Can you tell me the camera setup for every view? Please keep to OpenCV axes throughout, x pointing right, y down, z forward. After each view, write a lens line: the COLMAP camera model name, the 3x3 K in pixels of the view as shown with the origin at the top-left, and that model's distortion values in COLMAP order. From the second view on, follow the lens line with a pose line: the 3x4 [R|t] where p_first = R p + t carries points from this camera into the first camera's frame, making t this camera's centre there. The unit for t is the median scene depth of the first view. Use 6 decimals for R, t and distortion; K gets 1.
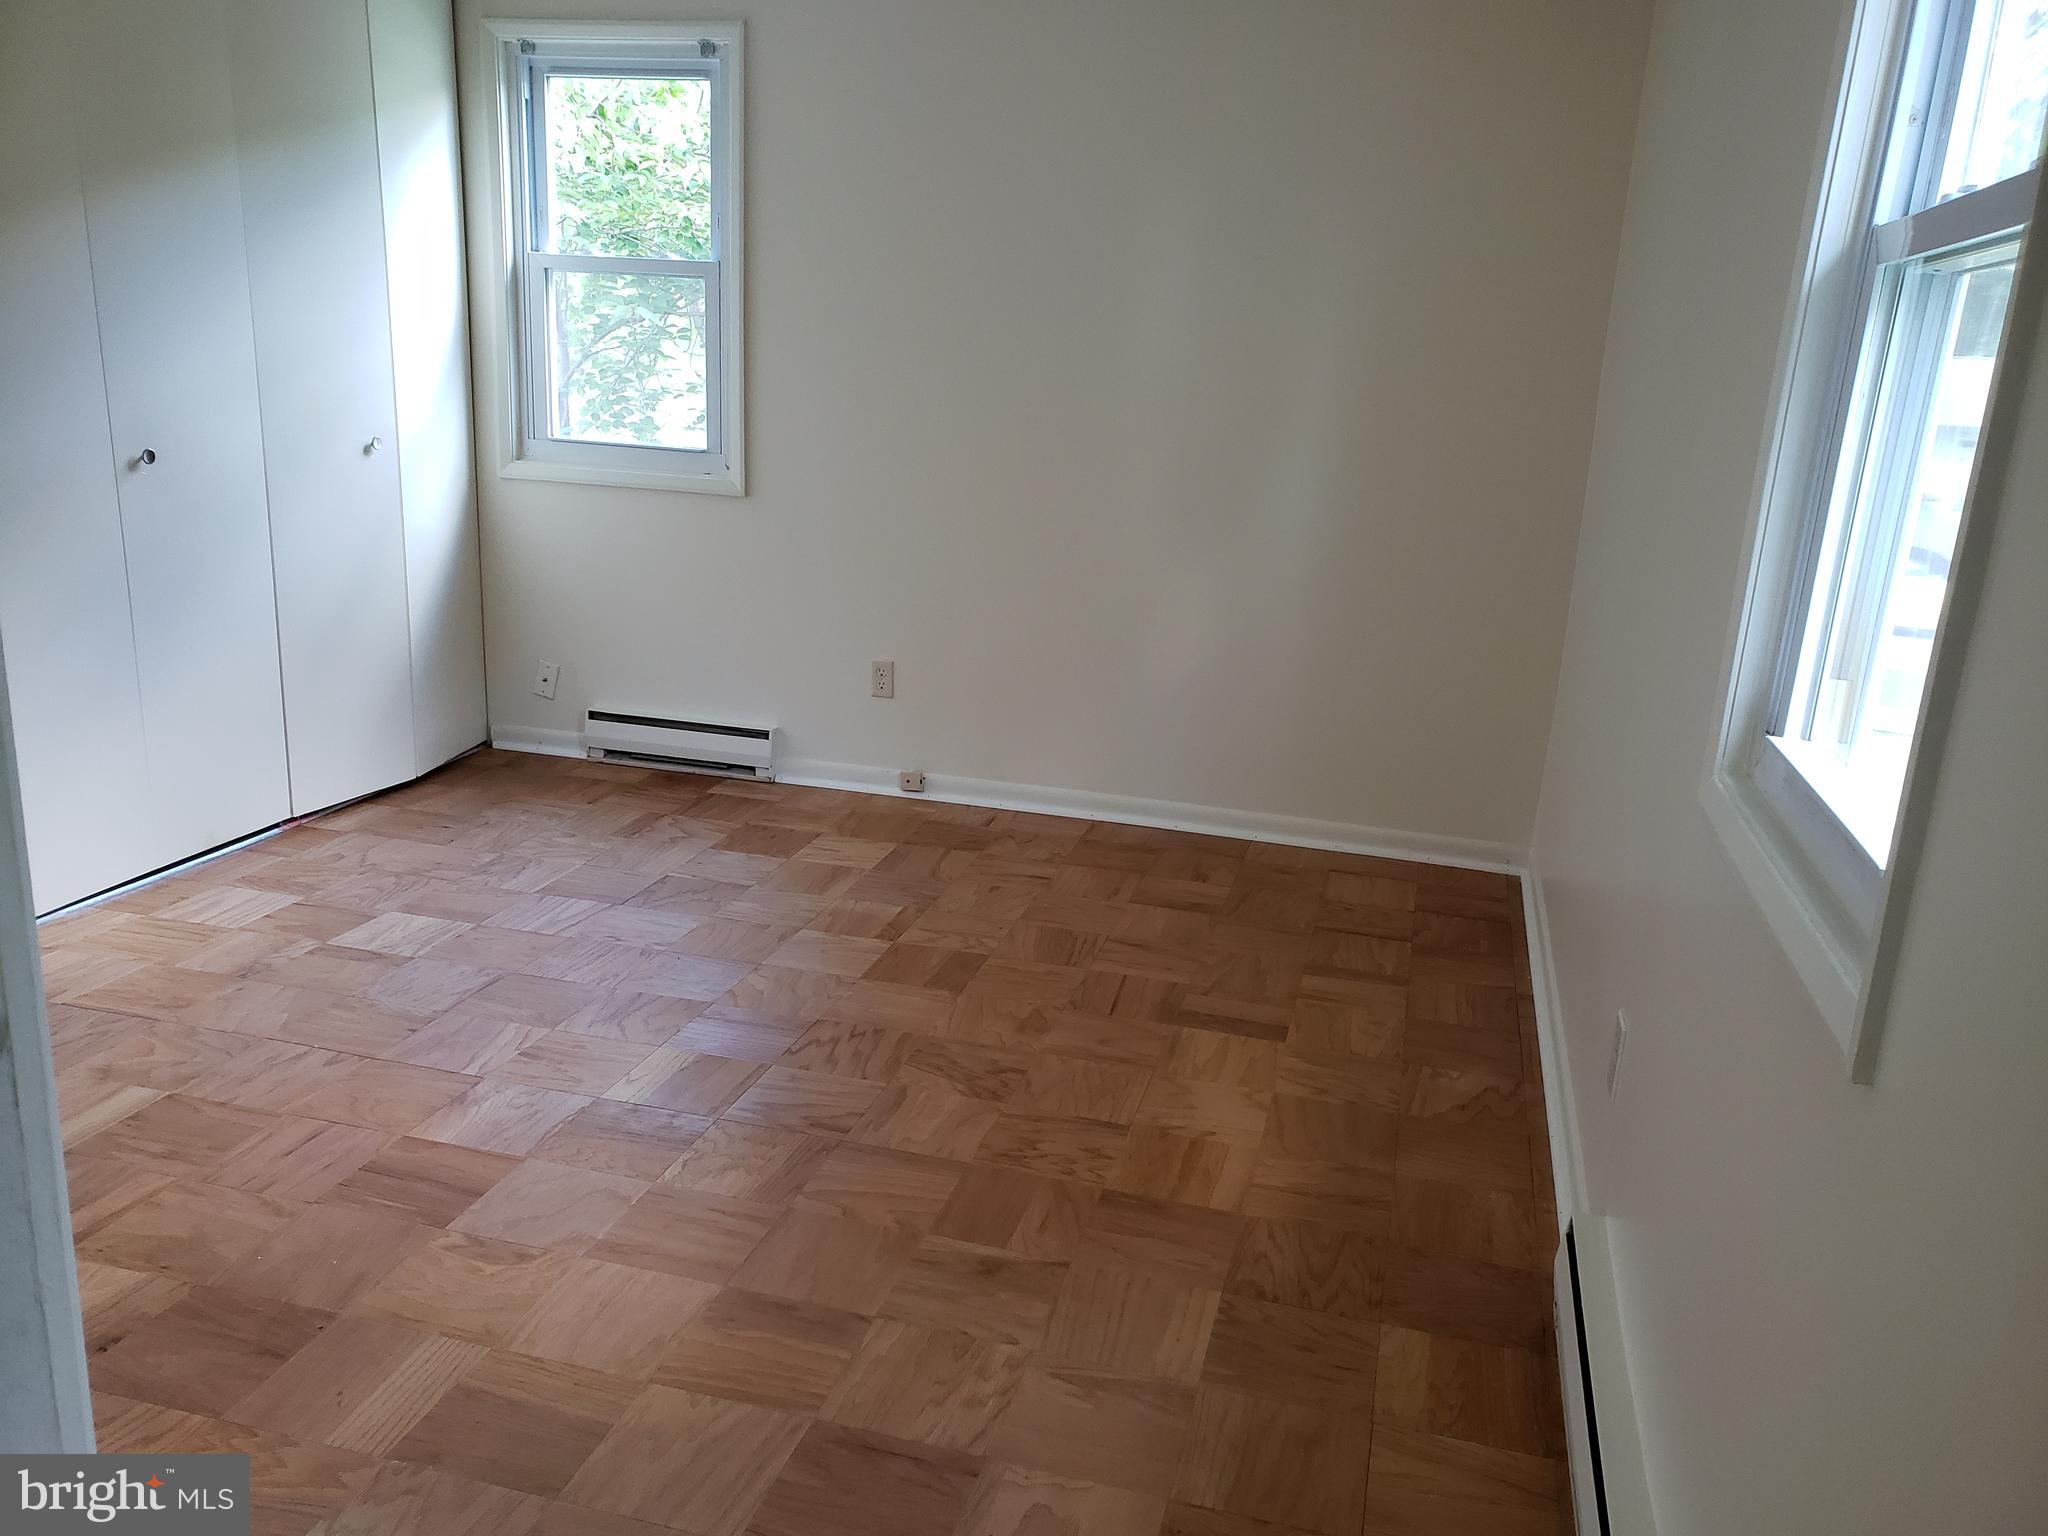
lens RADIAL K [[1581.3, 0, 1032.7], [0, 1581.3, 774.2], [0, 0, 1]] dist [0.019943, -0.015917]
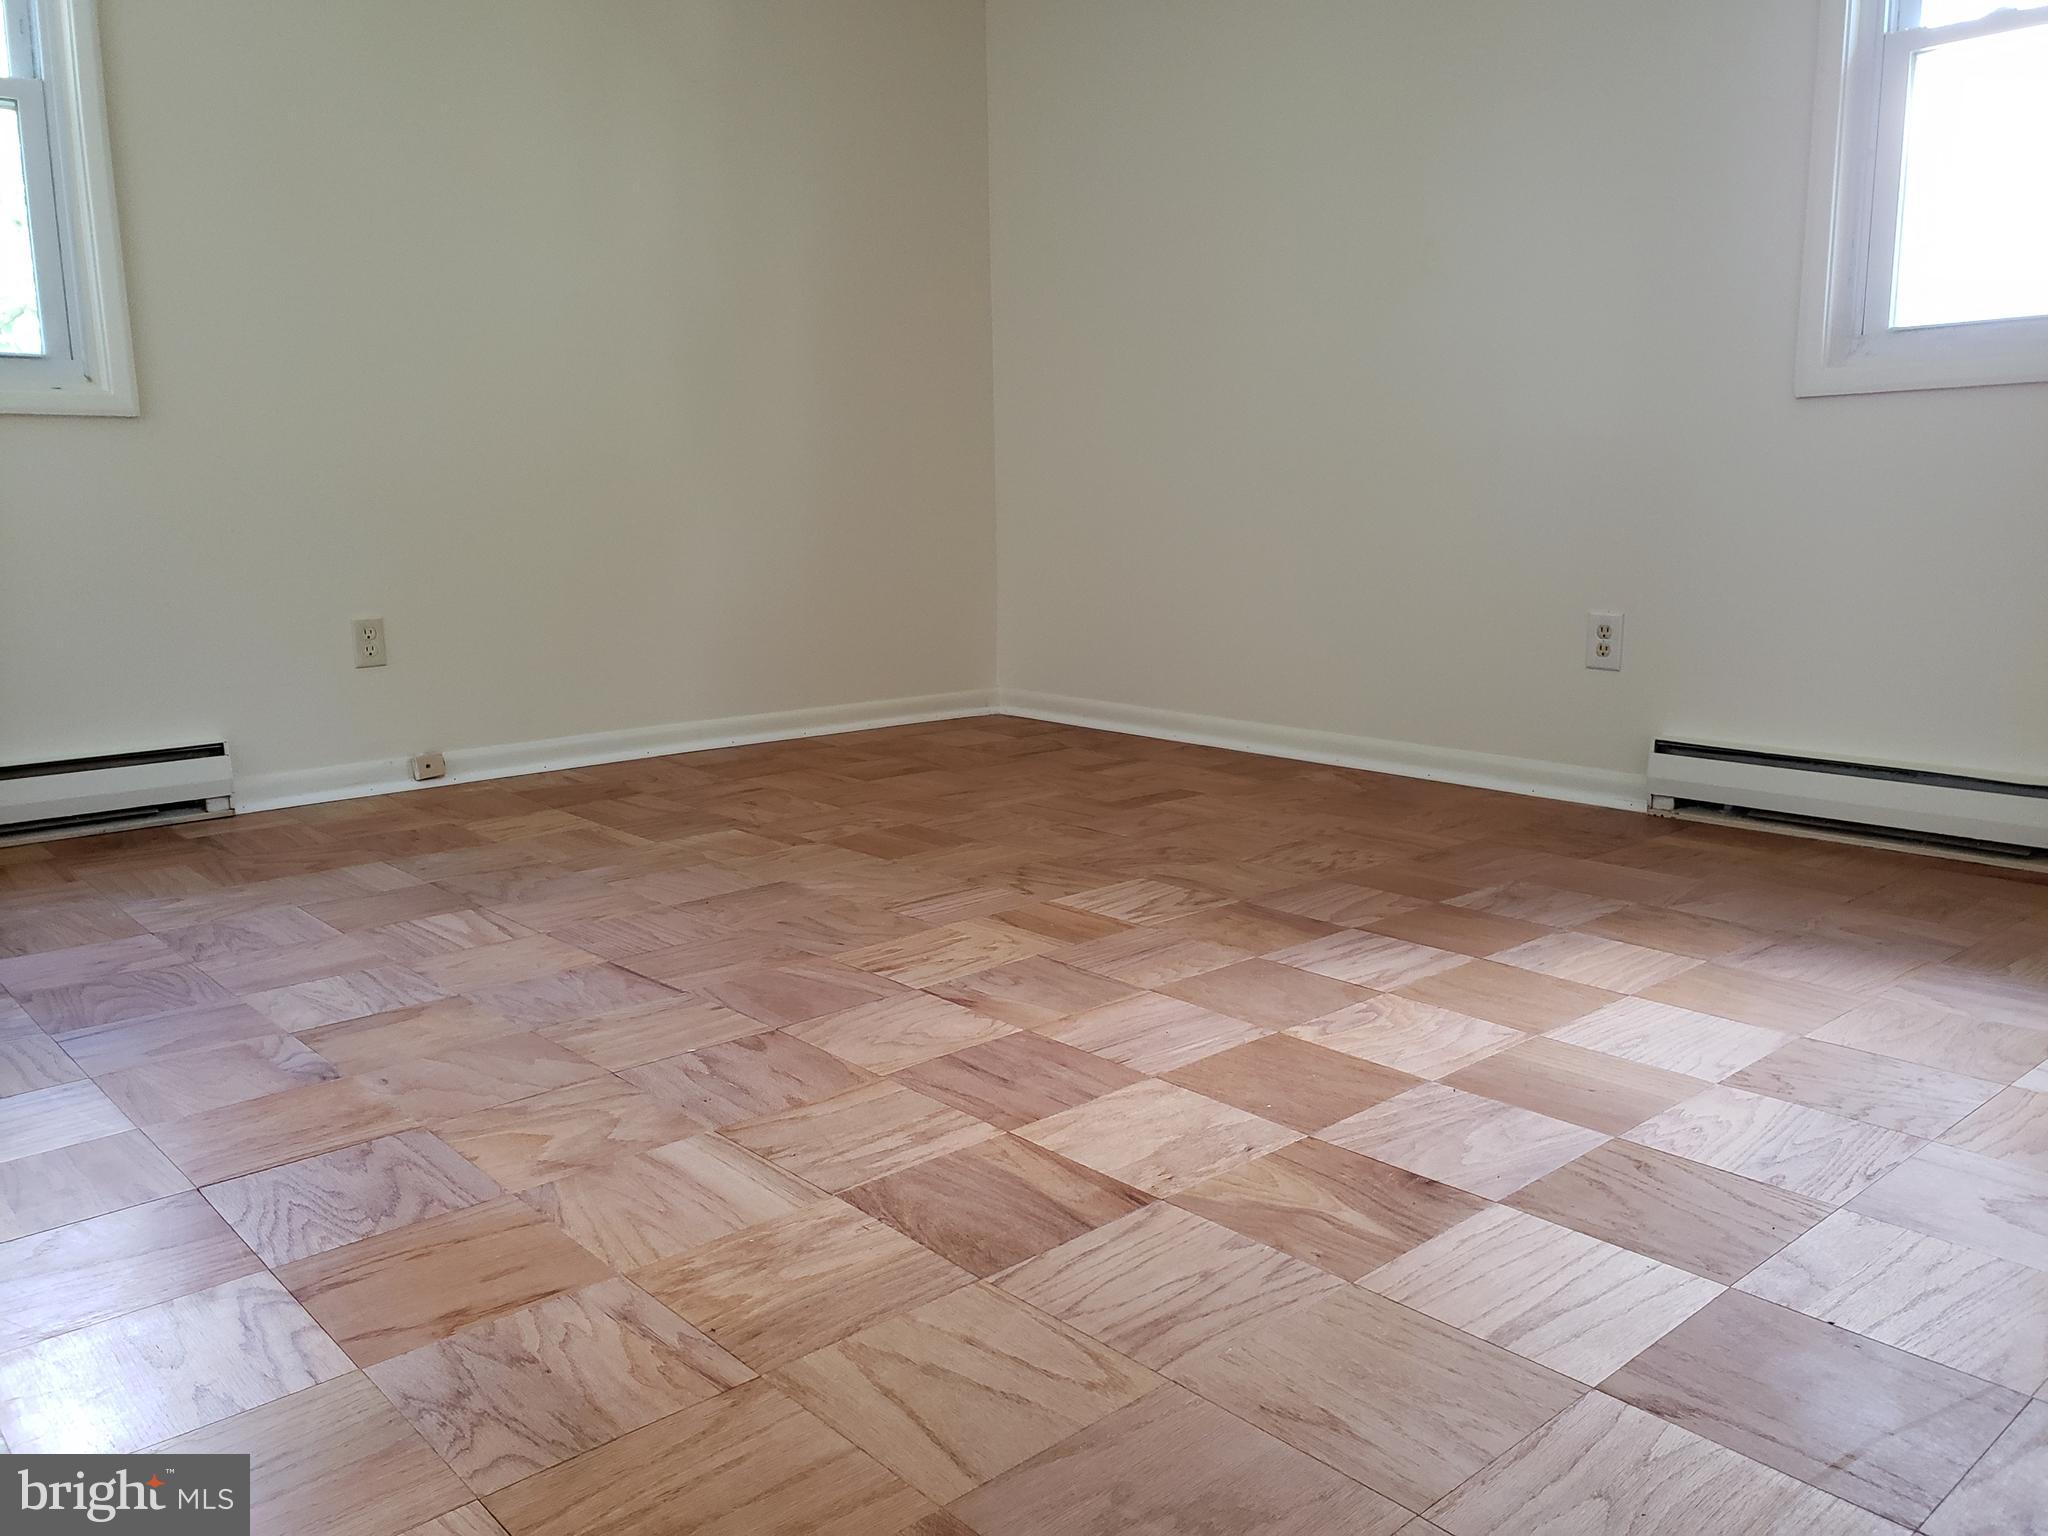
lens RADIAL K [[1581.3, 0, 1027.1], [0, 1581.3, 767.9], [0, 0, 1]] dist [0.019943, -0.015917]
pose [[0.559084, -0.205558, 0.803226, -0.551476], [0.257610, 0.963898, 0.067367, 0.029427], [-0.788075, 0.169255, 0.591853, 0.291473]]
